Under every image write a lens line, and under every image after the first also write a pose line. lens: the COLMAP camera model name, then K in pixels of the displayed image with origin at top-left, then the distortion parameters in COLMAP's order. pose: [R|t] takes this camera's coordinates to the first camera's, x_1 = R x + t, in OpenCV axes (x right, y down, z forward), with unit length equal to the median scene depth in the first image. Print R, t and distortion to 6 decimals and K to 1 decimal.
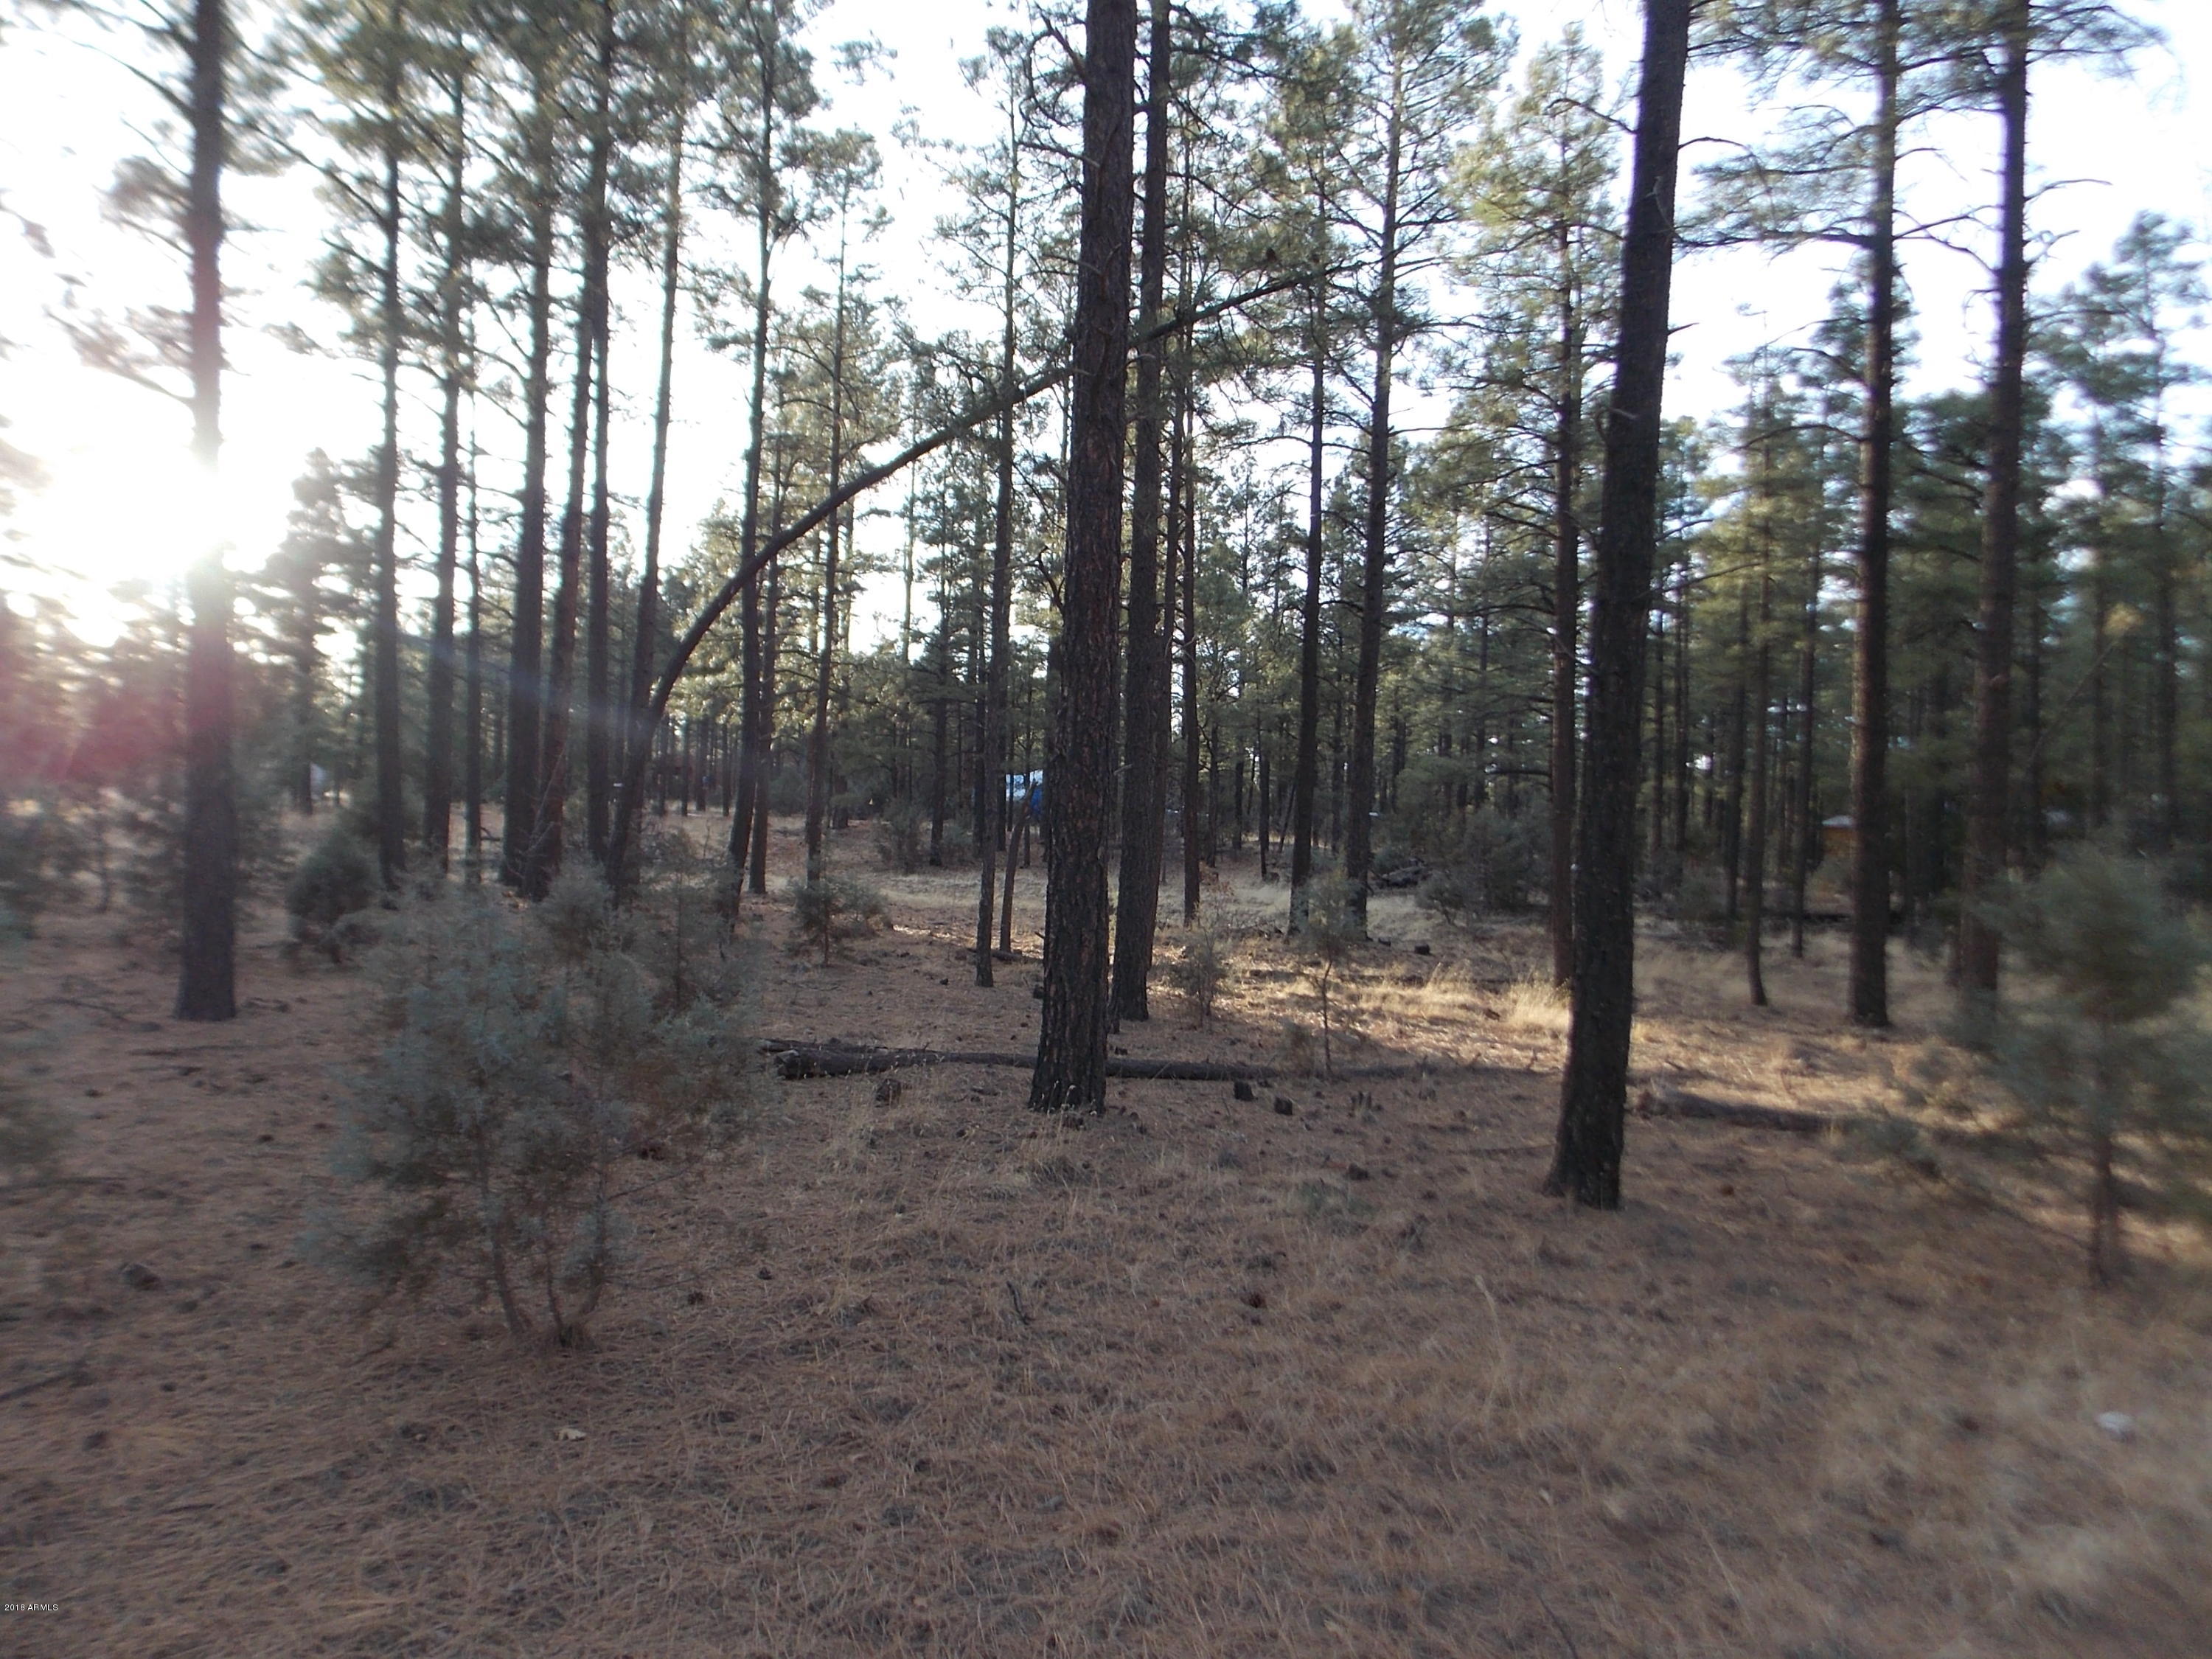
lens RADIAL K [[1479.2, 0, 1106.0], [0, 1479.2, 829.5], [0, 0, 1]] dist [0.028676, -0.004748]
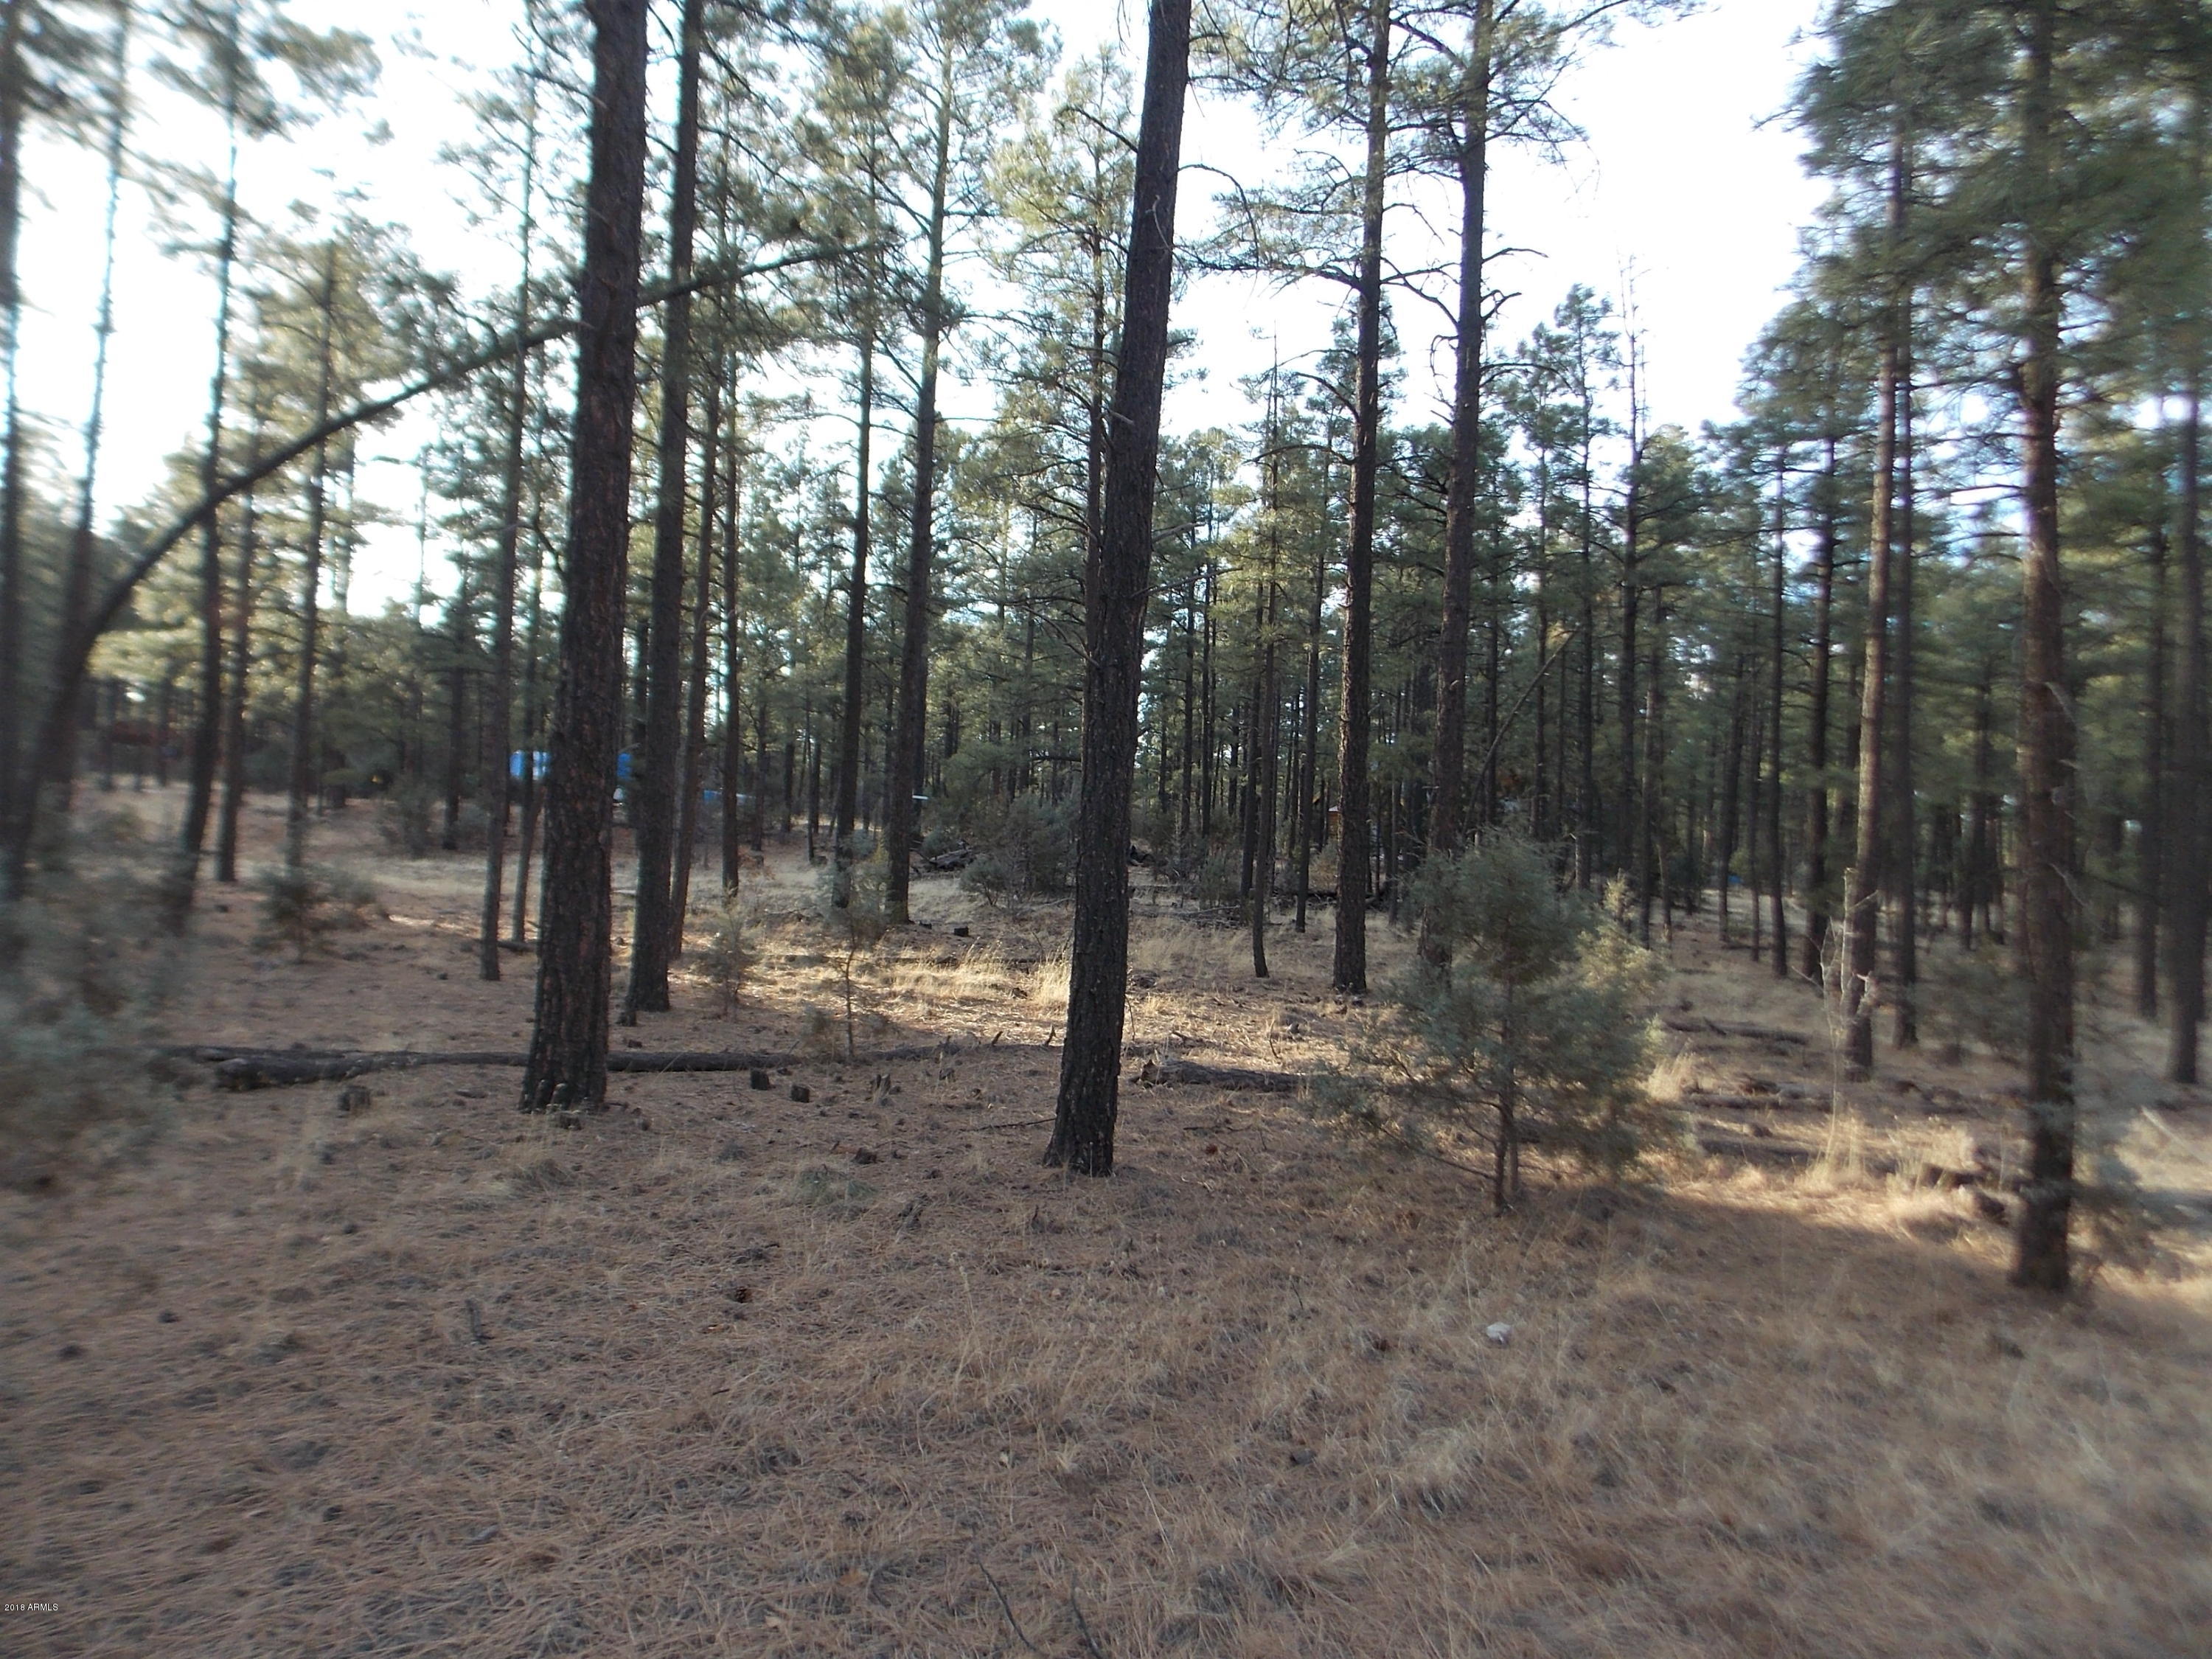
lens RADIAL K [[1475.5, 0, 1115.2], [0, 1475.5, 829.4], [0, 0, 1]] dist [0.030844, -0.004065]
pose [[0.958122, 0.002273, 0.286351, 0.023503], [-0.005550, 0.999928, 0.010633, -0.000318], [-0.286306, -0.011777, 0.958066, -0.001194]]
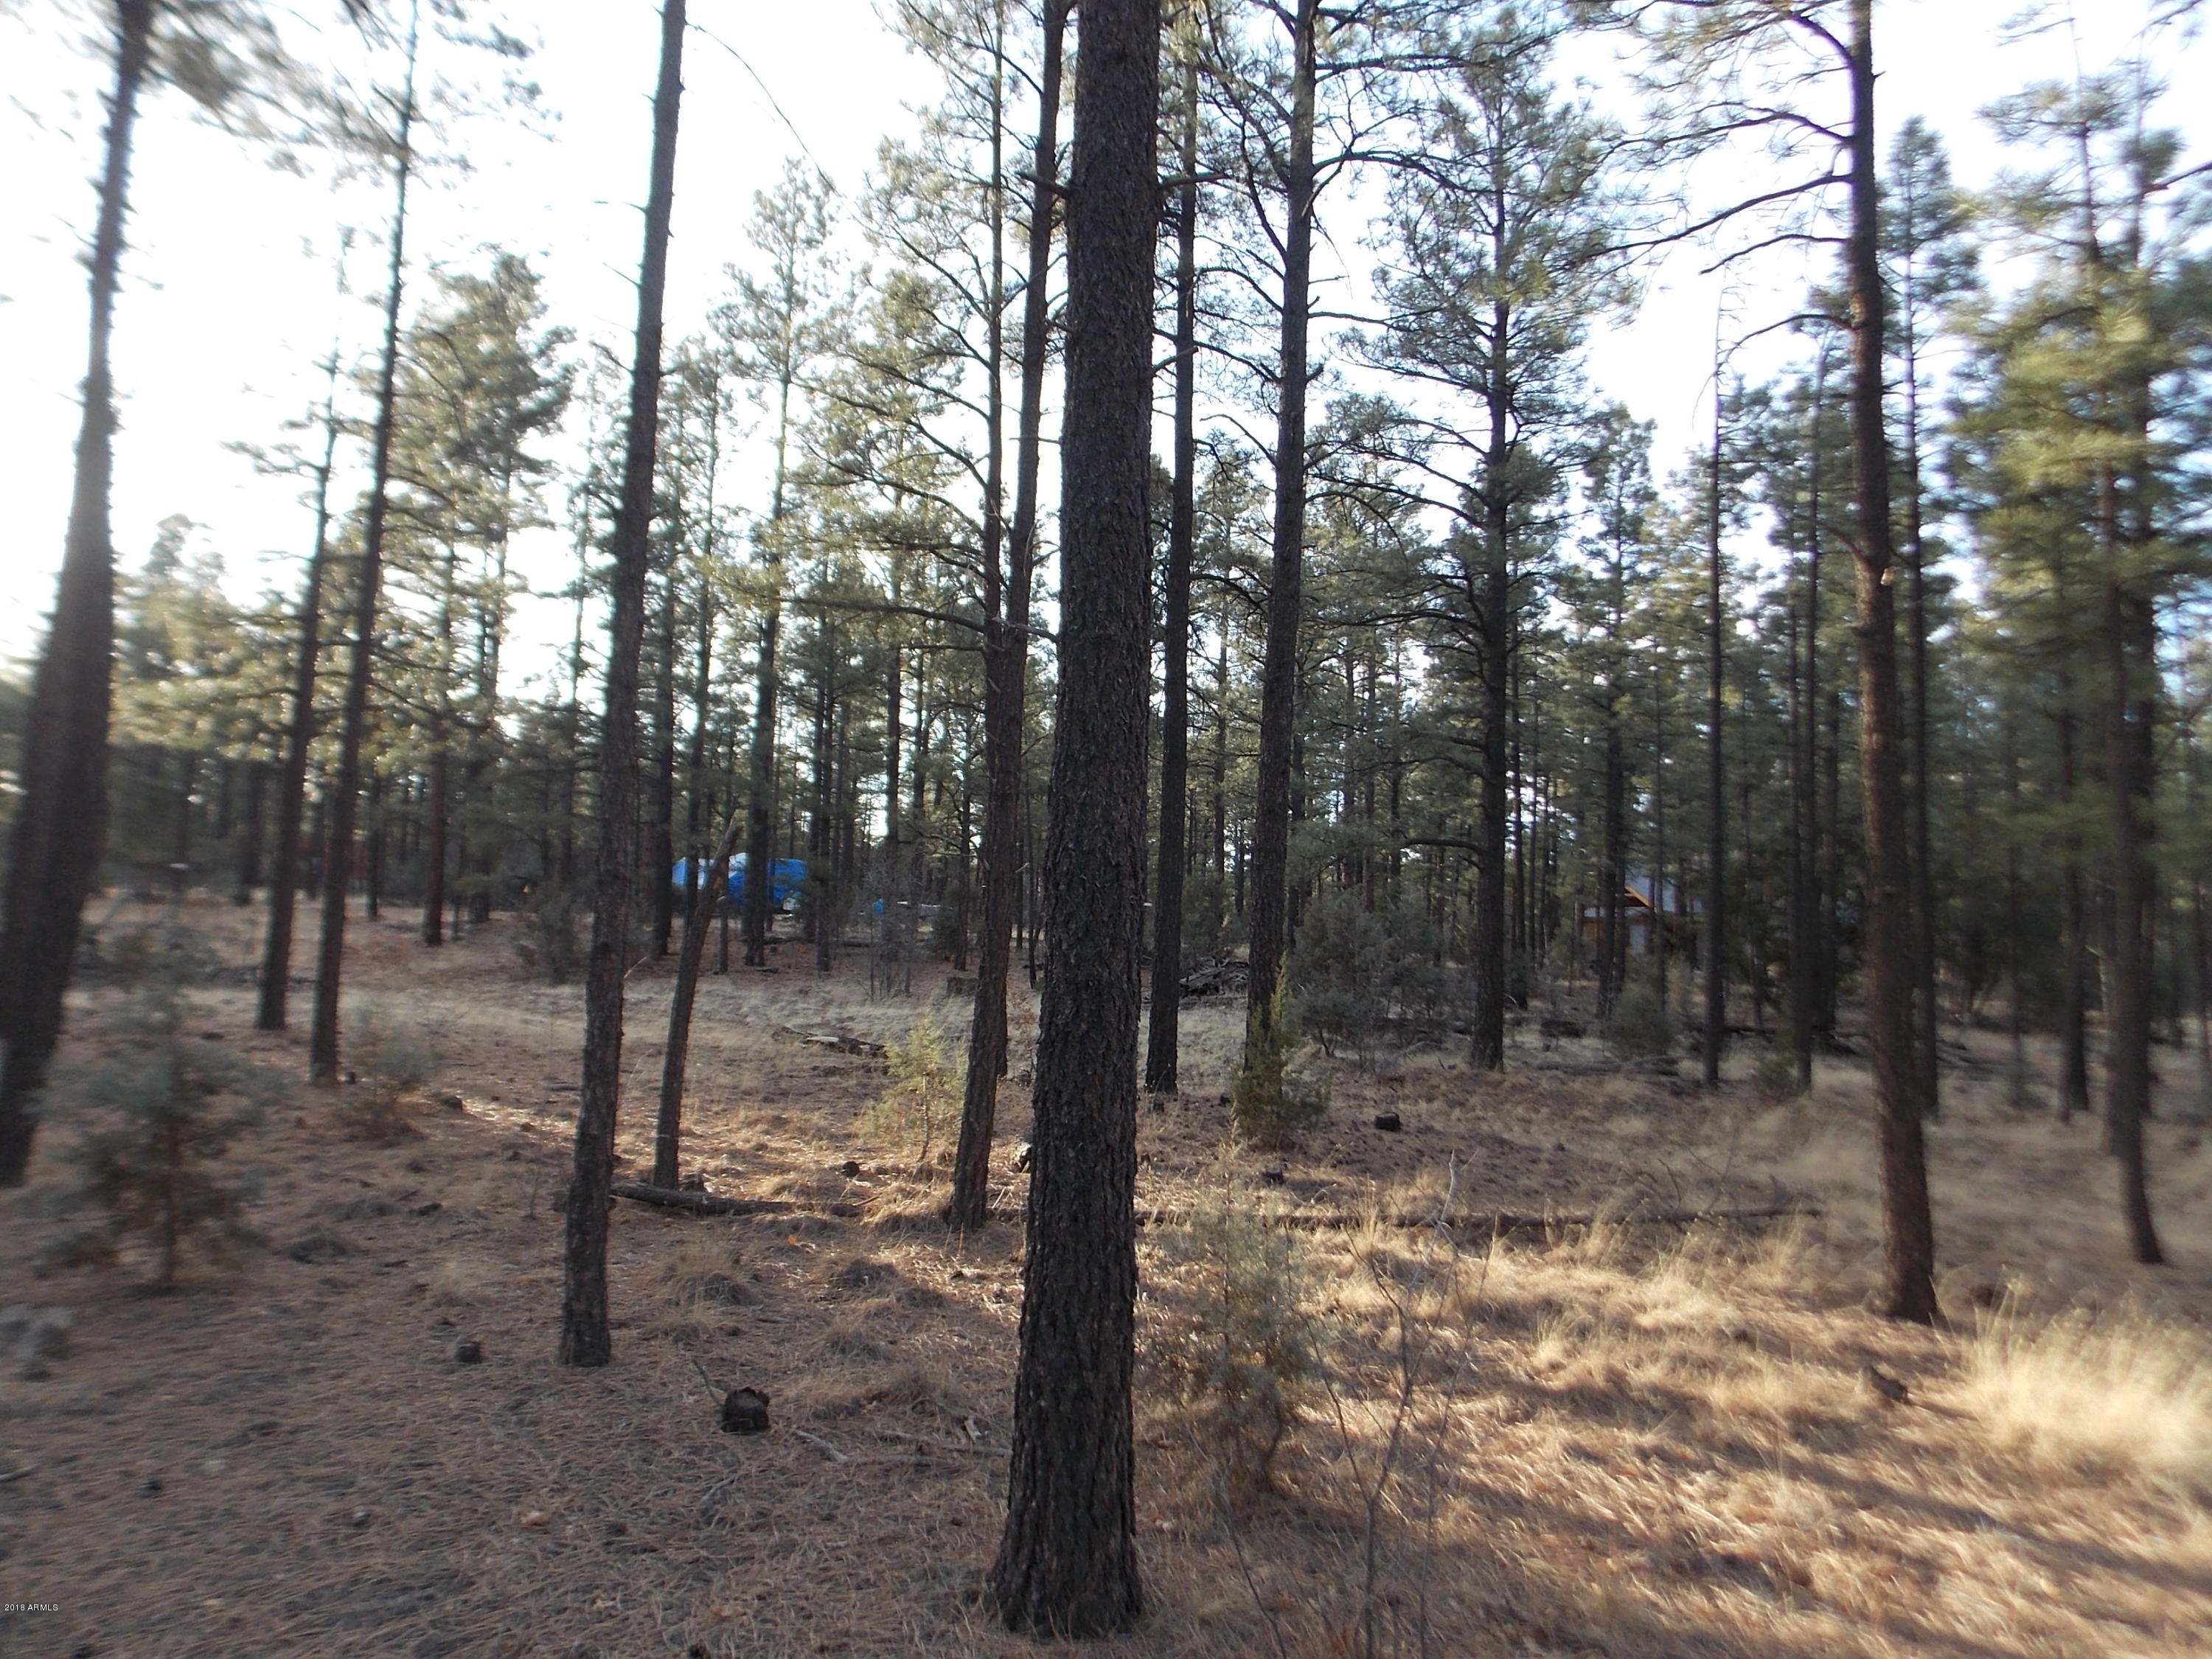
lens RADIAL K [[1475.5, 0, 1115.2], [0, 1475.5, 829.4], [0, 0, 1]] dist [0.030844, -0.004065]
pose [[0.981648, 0.011831, 0.190333, 0.000121], [0.000184, 0.998014, -0.062985, -0.000436], [-0.190700, 0.061864, 0.979697, 0.270883]]
